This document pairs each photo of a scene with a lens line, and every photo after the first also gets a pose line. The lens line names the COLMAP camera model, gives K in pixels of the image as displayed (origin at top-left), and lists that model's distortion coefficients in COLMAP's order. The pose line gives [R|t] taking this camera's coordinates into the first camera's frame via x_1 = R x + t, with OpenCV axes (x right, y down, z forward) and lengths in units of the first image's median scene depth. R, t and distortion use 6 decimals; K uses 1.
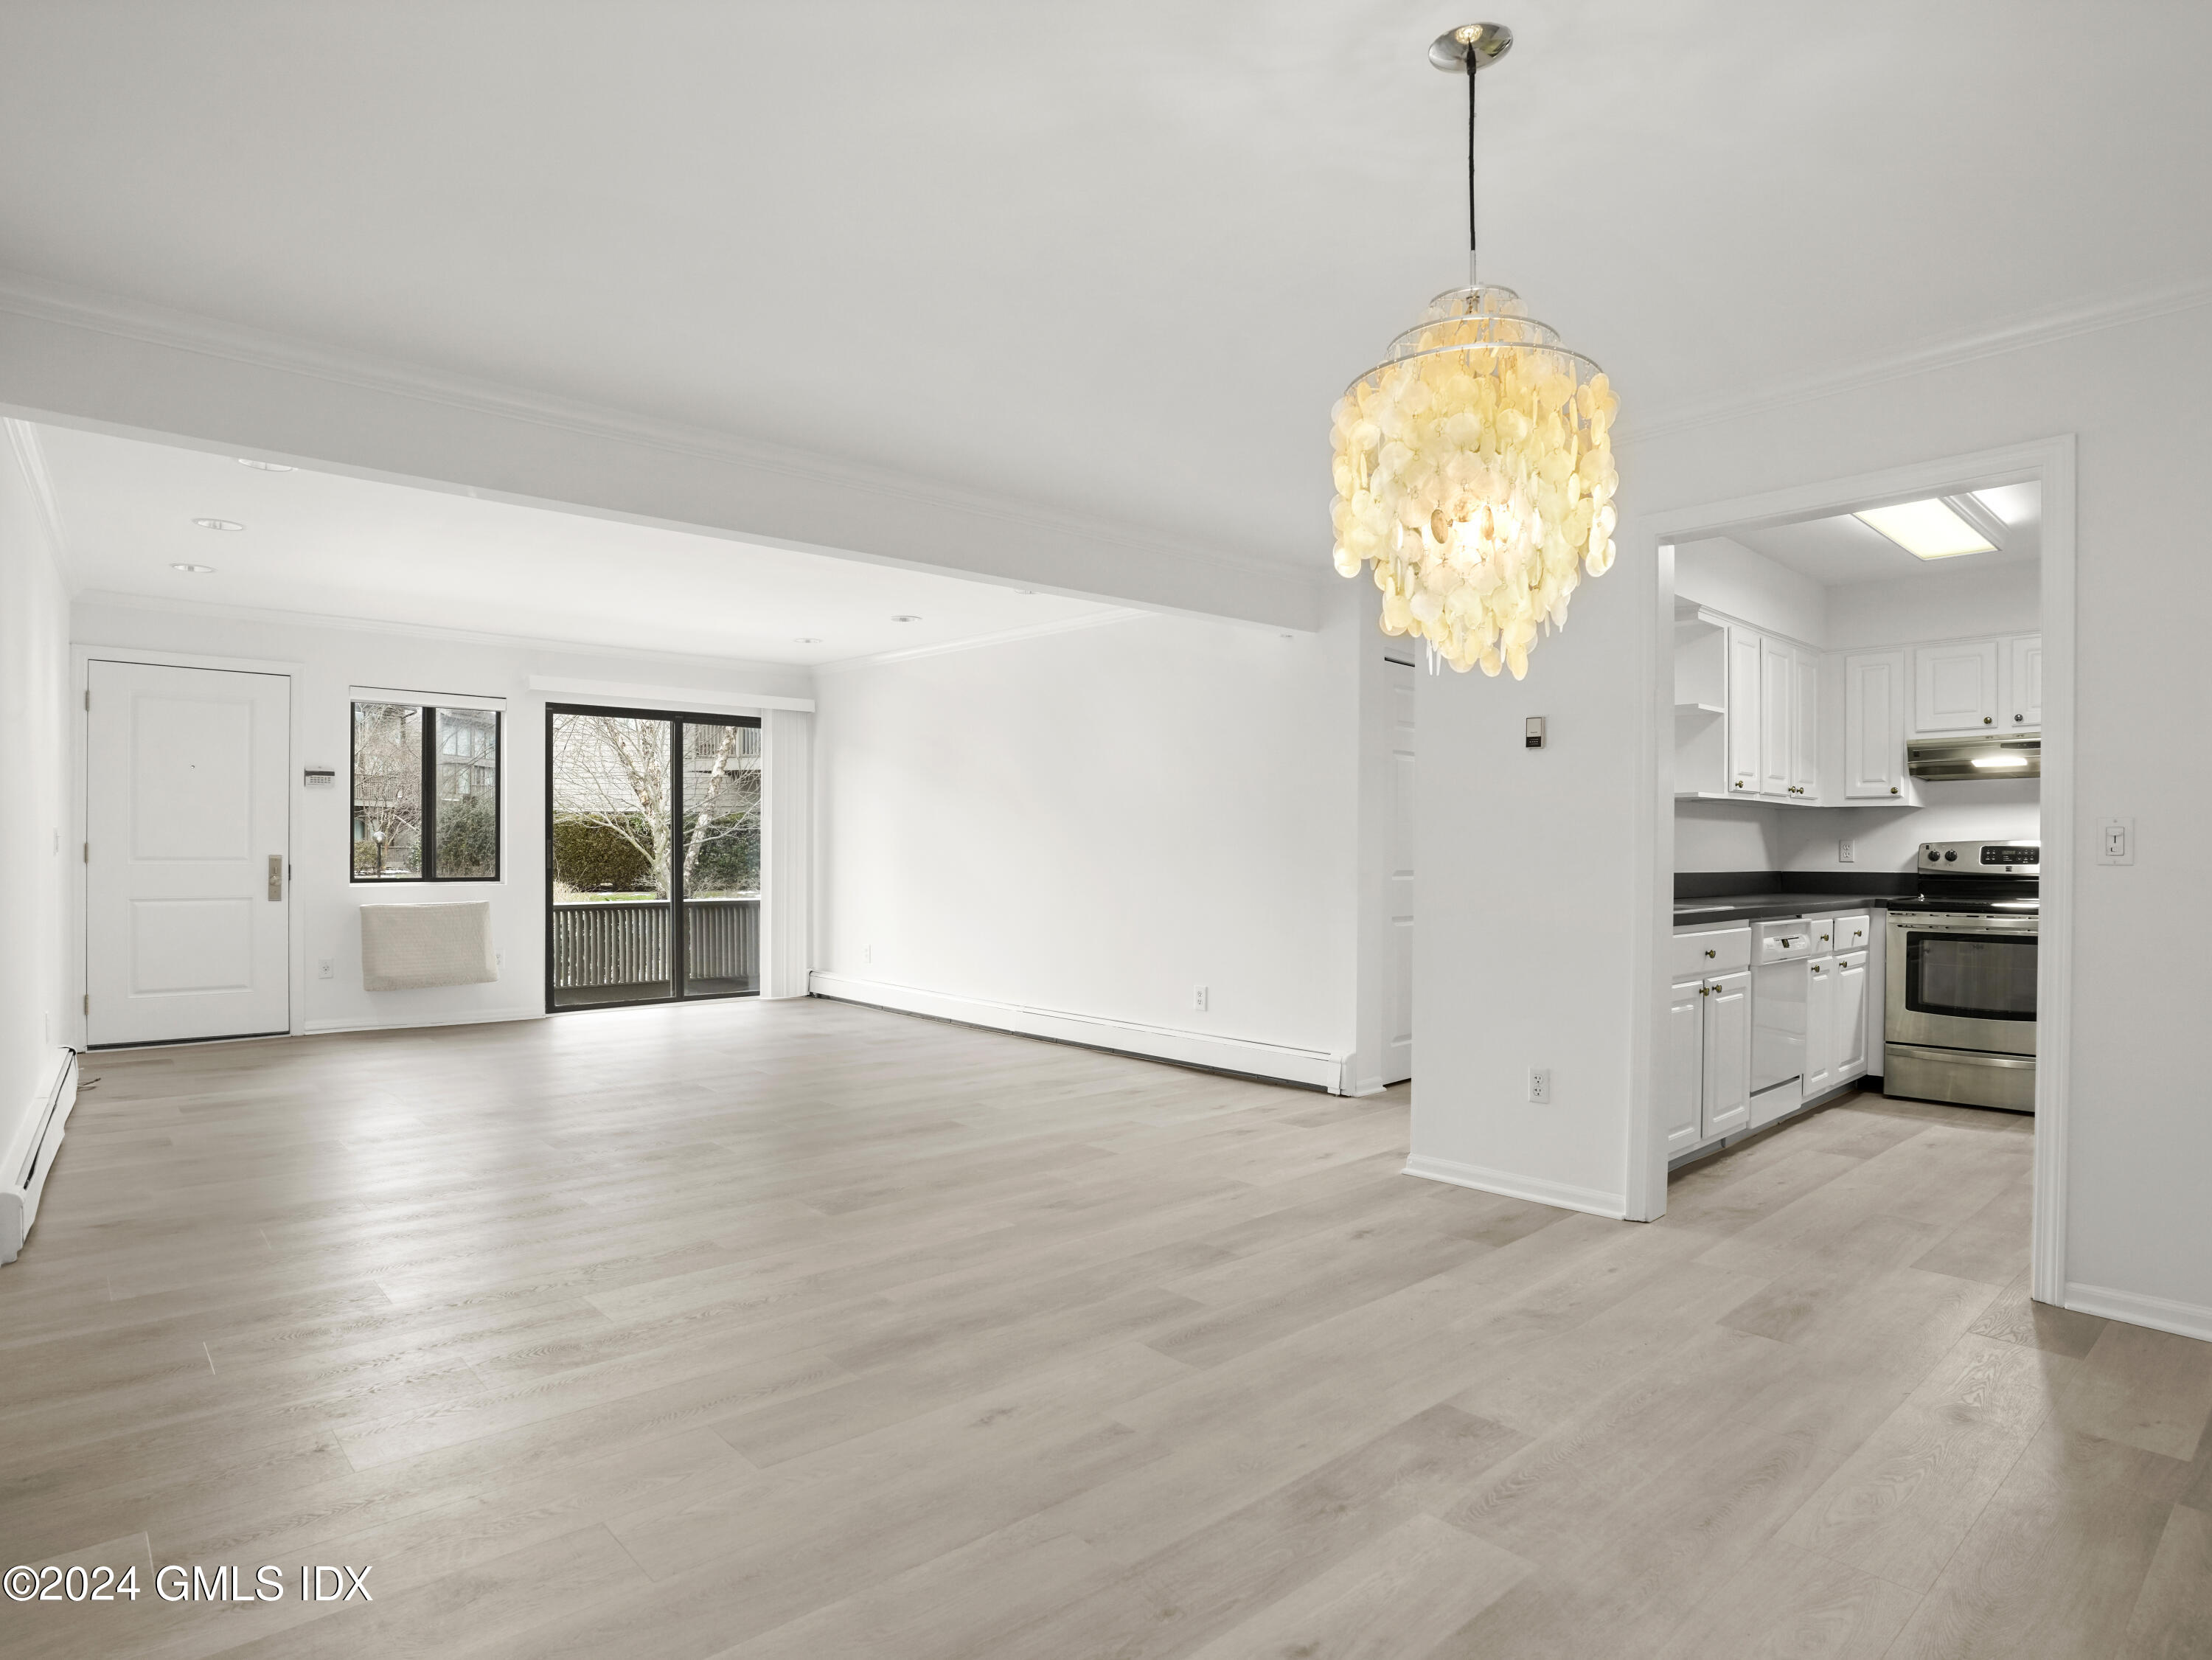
lens RADIAL K [[1193.1, 0, 1106.9], [0, 1193.1, 859.3], [0, 0, 1]] dist [-0.050547, 0.001327]
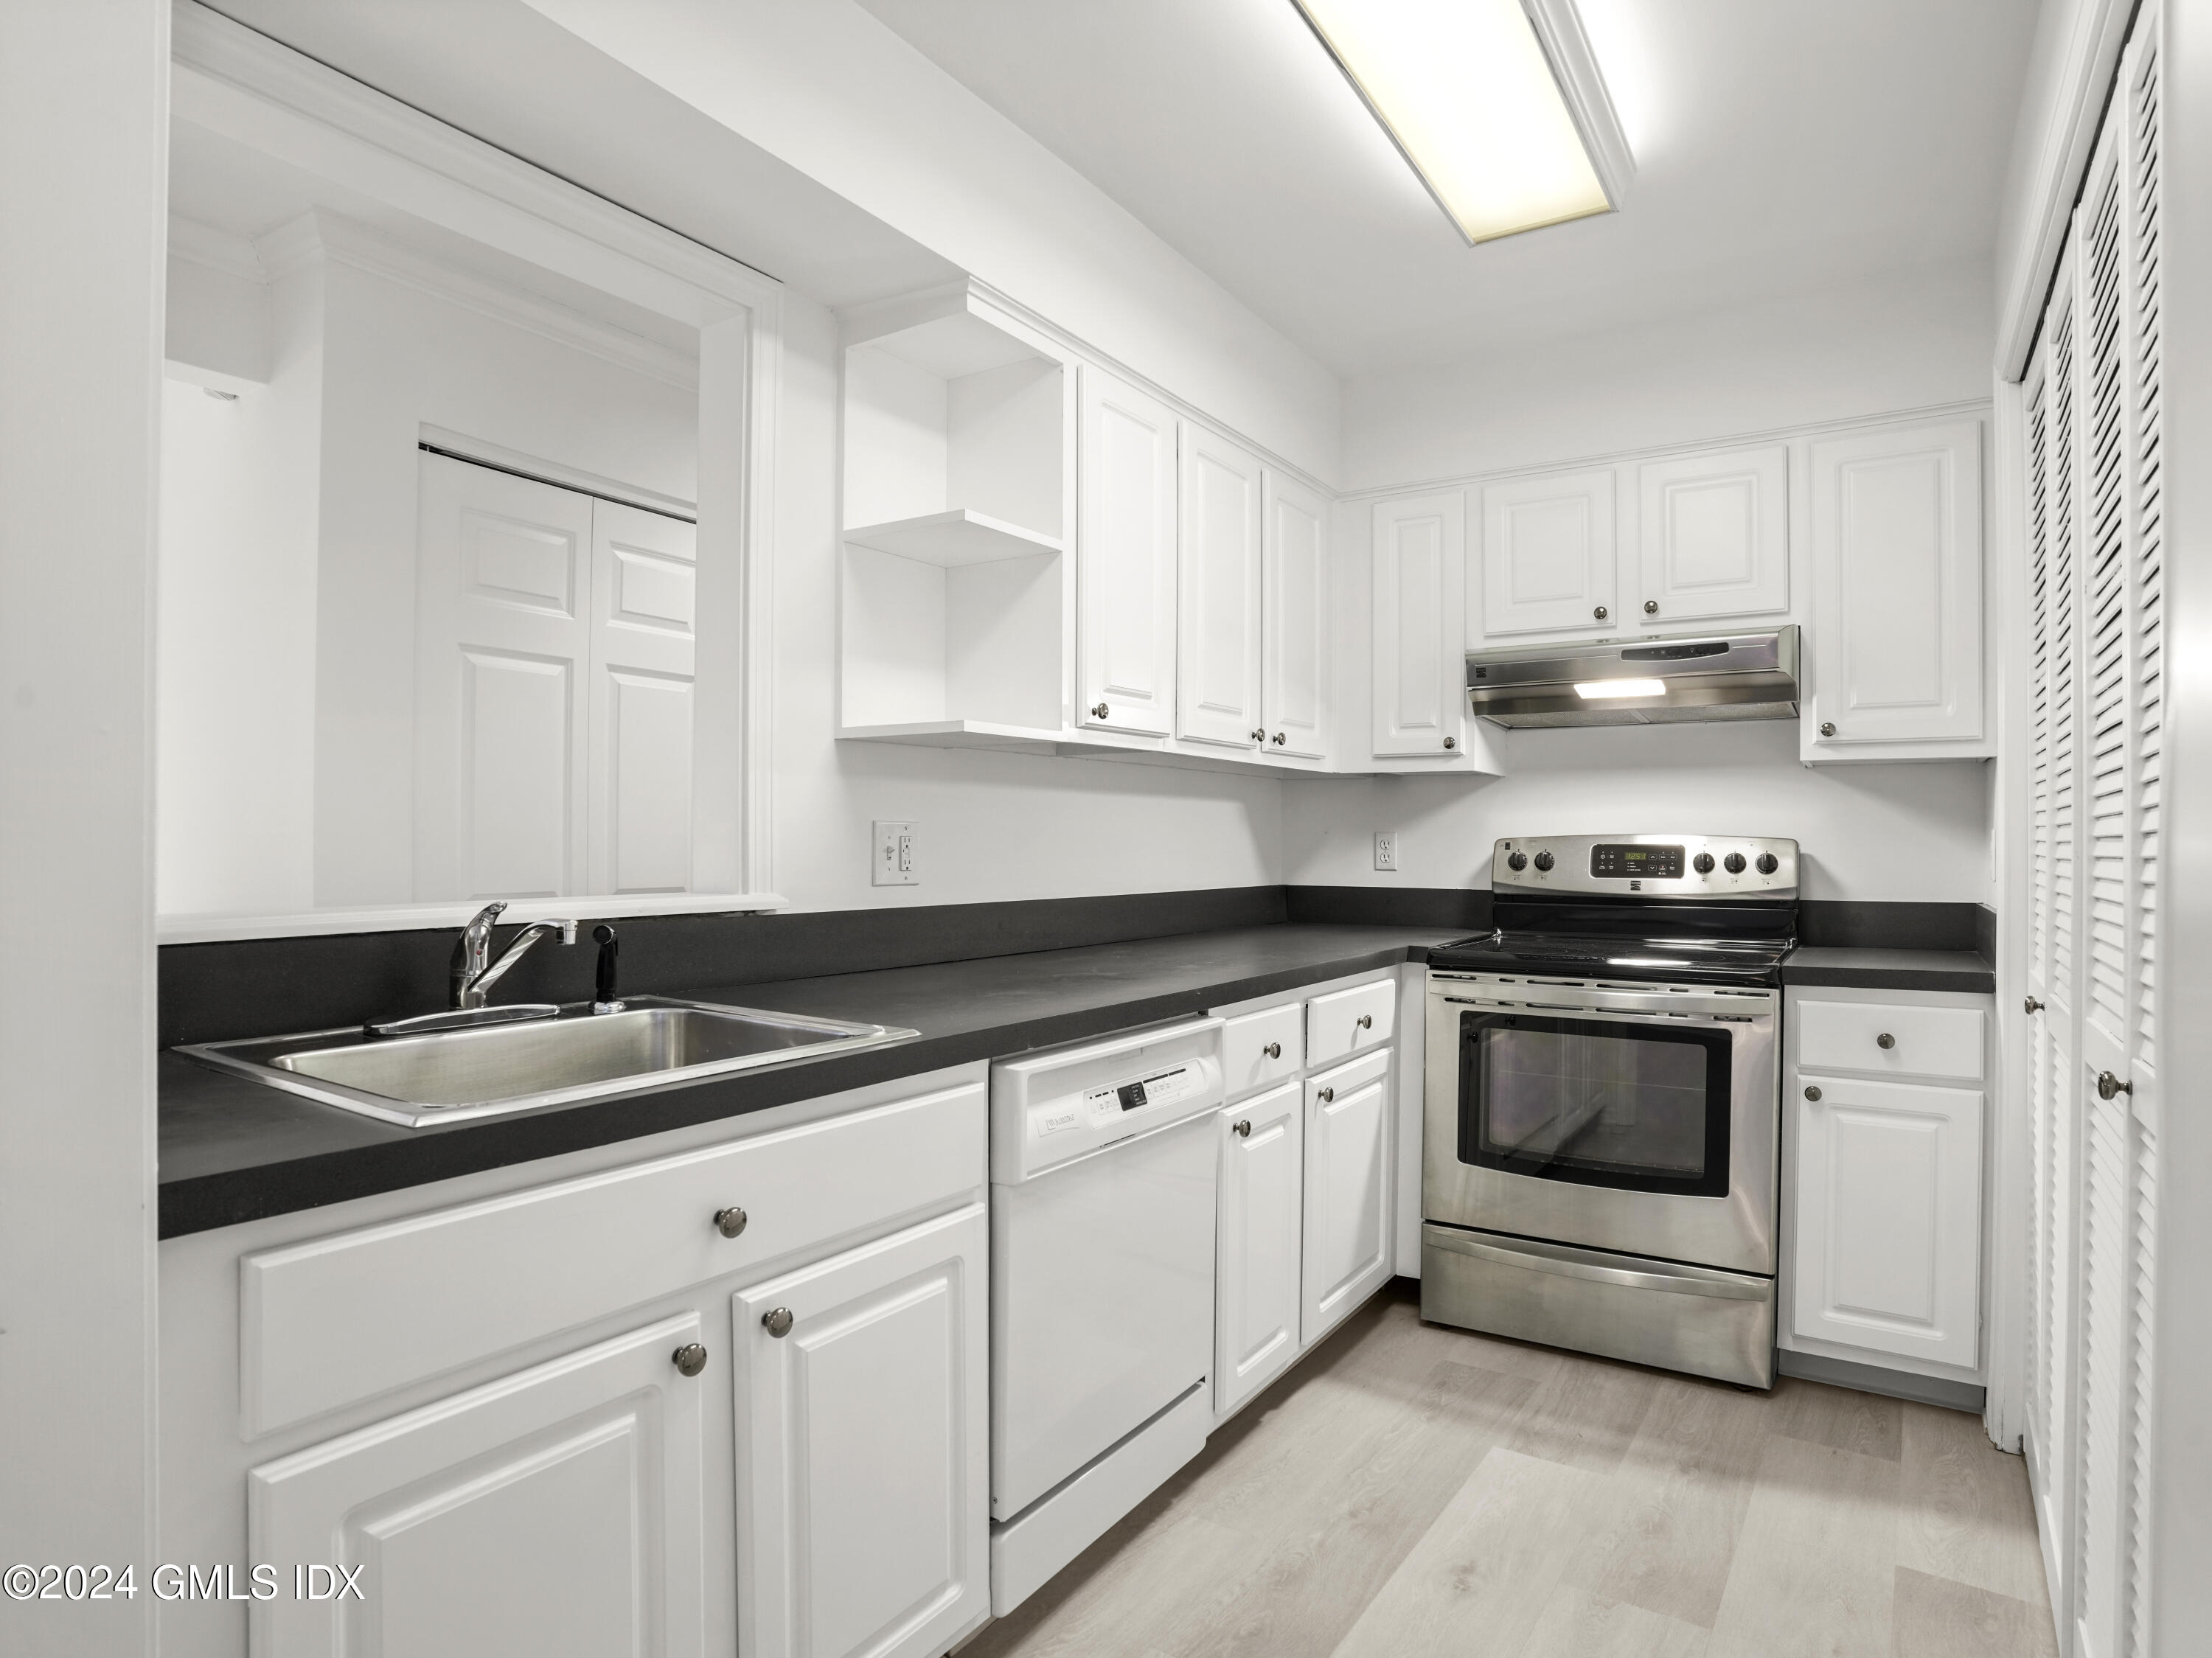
lens RADIAL K [[1206.4, 0, 1106.0], [0, 1206.4, 829.0], [0, 0, 1]] dist [-0.089631, 0.000039]
pose [[0.971055, 0.003104, 0.238835, 0.401423], [-0.000230, 0.999927, -0.012062, -0.012104], [-0.238856, 0.011658, 0.970985, 0.514255]]
